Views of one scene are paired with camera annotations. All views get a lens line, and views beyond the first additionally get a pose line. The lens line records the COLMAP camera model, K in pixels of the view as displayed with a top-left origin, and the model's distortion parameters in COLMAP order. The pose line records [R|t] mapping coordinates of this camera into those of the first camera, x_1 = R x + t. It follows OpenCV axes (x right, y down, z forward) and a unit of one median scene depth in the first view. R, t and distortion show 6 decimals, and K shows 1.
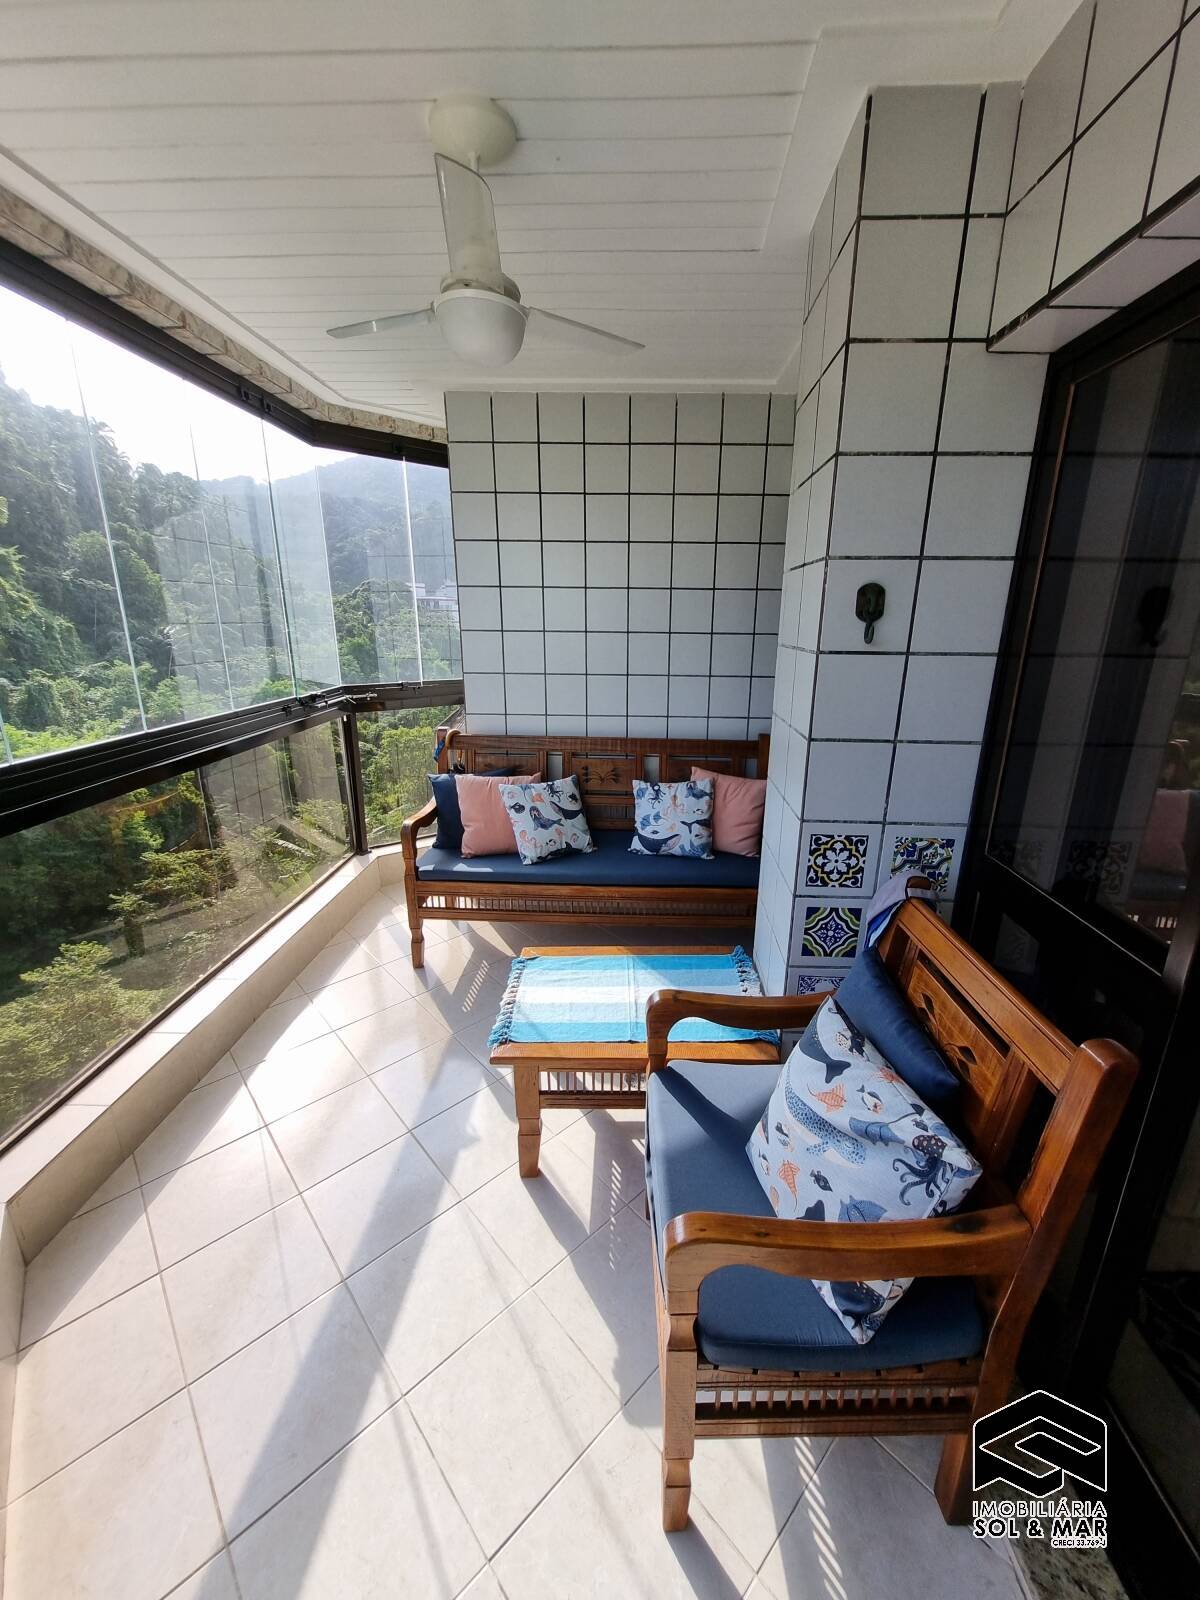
lens RADIAL K [[624.4, 0, 624.8], [0, 624.4, 794.4], [0, 0, 1]] dist [0.001002, -0.000125]
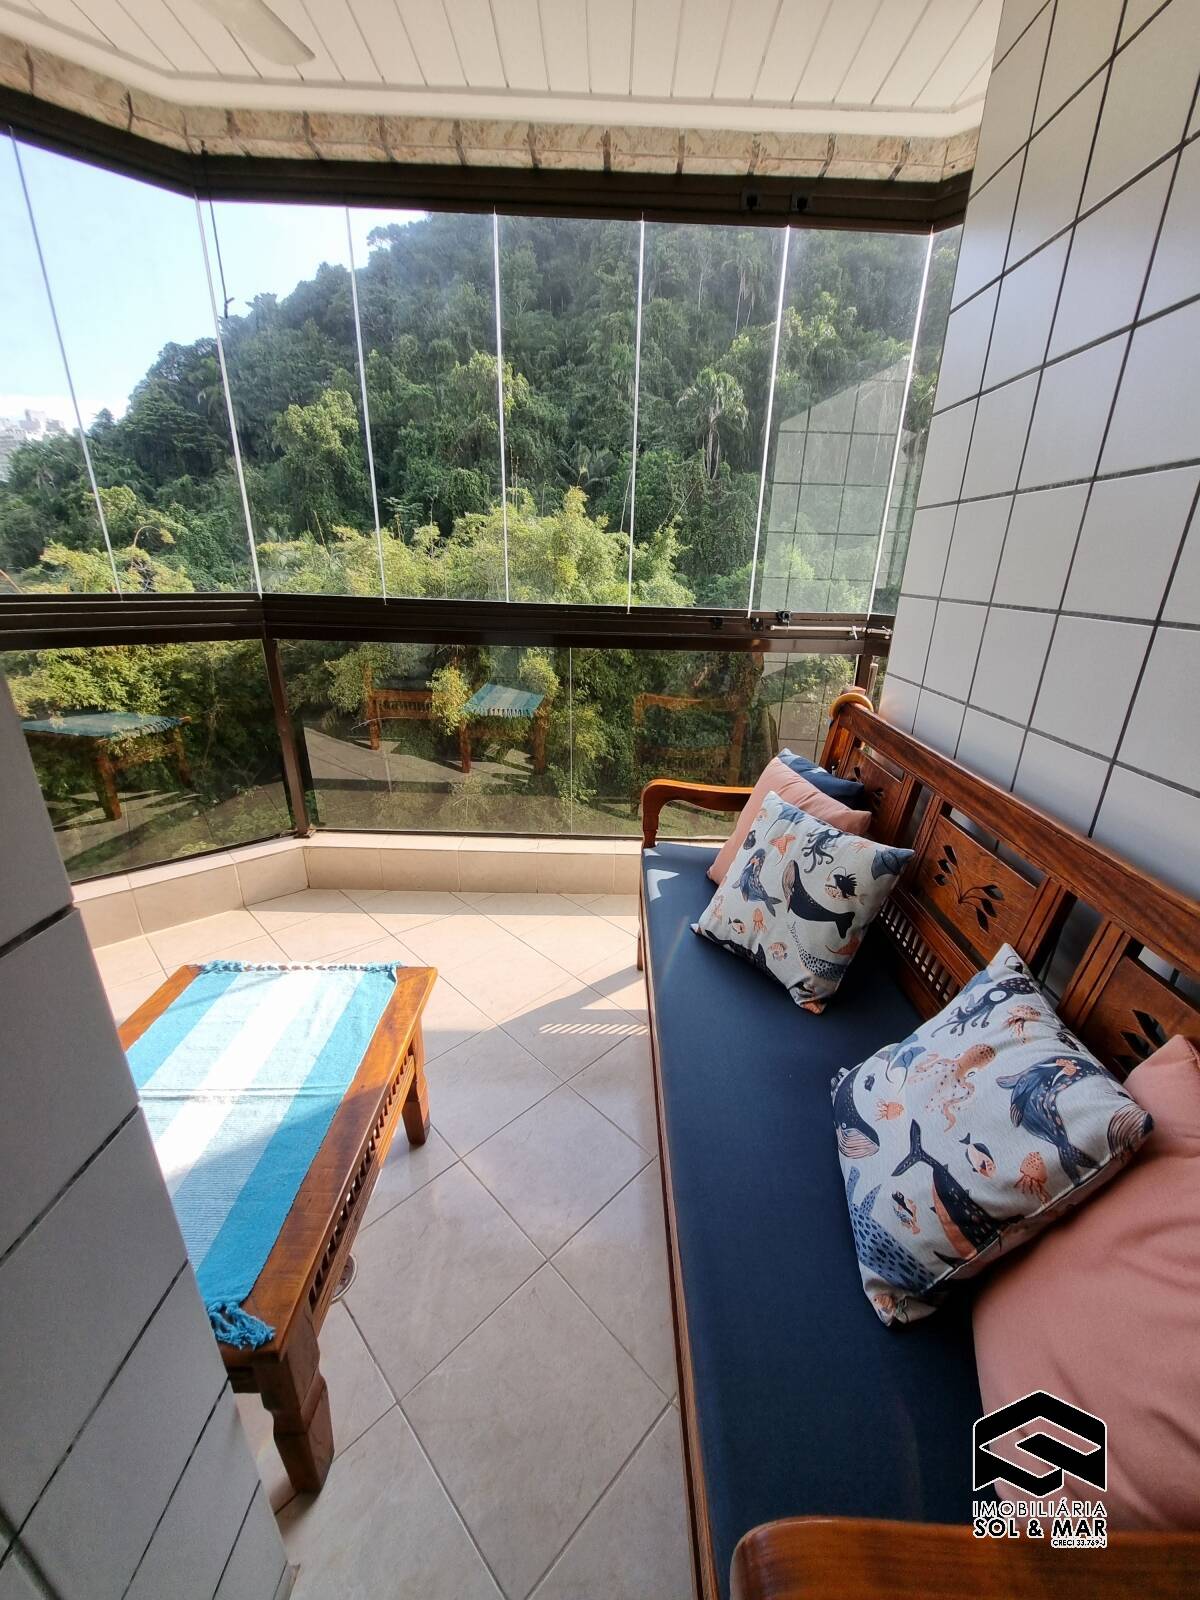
lens RADIAL K [[628.7, 0, 618.9], [0, 628.7, 795.1], [0, 0, 1]] dist [-0.000664, -0.002587]
pose [[0.032987, 0.341477, -0.939311, 0.312103], [-0.311214, 0.896608, 0.315024, -0.144018], [0.949767, 0.281936, 0.135849, 0.794928]]
